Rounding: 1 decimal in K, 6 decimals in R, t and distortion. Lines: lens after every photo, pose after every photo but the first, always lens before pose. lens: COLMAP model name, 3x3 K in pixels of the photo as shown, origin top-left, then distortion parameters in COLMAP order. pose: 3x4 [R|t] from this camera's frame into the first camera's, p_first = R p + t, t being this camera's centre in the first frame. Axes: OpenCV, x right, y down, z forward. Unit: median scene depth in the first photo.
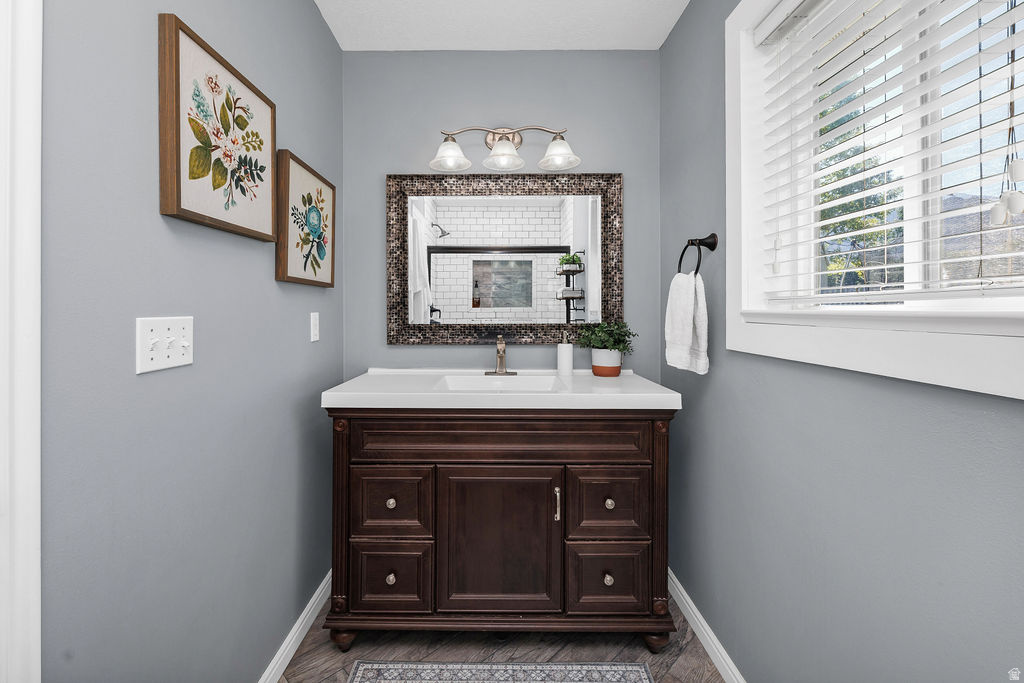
lens RADIAL K [[444.6, 0, 508.2], [0, 444.6, 308.8], [0, 0, 1]] dist [-0.003629, 0.000878]
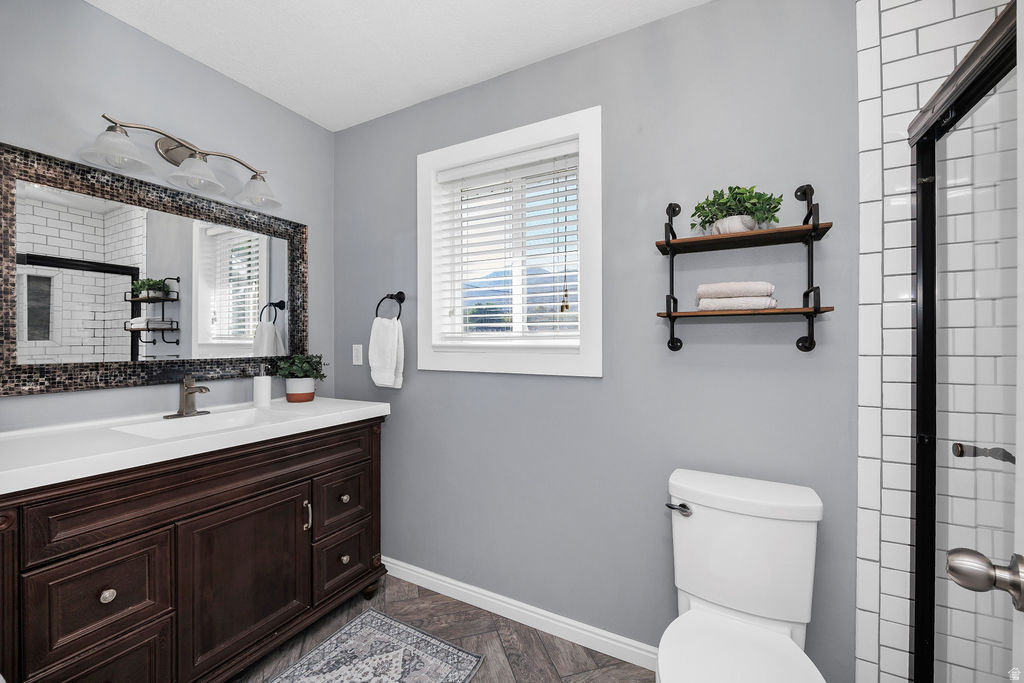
lens RADIAL K [[411.1, 0, 505.6], [0, 411.1, 341.0], [0, 0, 1]] dist [0.002303, 0.000676]
pose [[0.472787, 0.001534, 0.881176, -0.454410], [-0.003463, 0.999994, 0.000118, -0.006620], [-0.881170, -0.003107, 0.472789, 0.039654]]
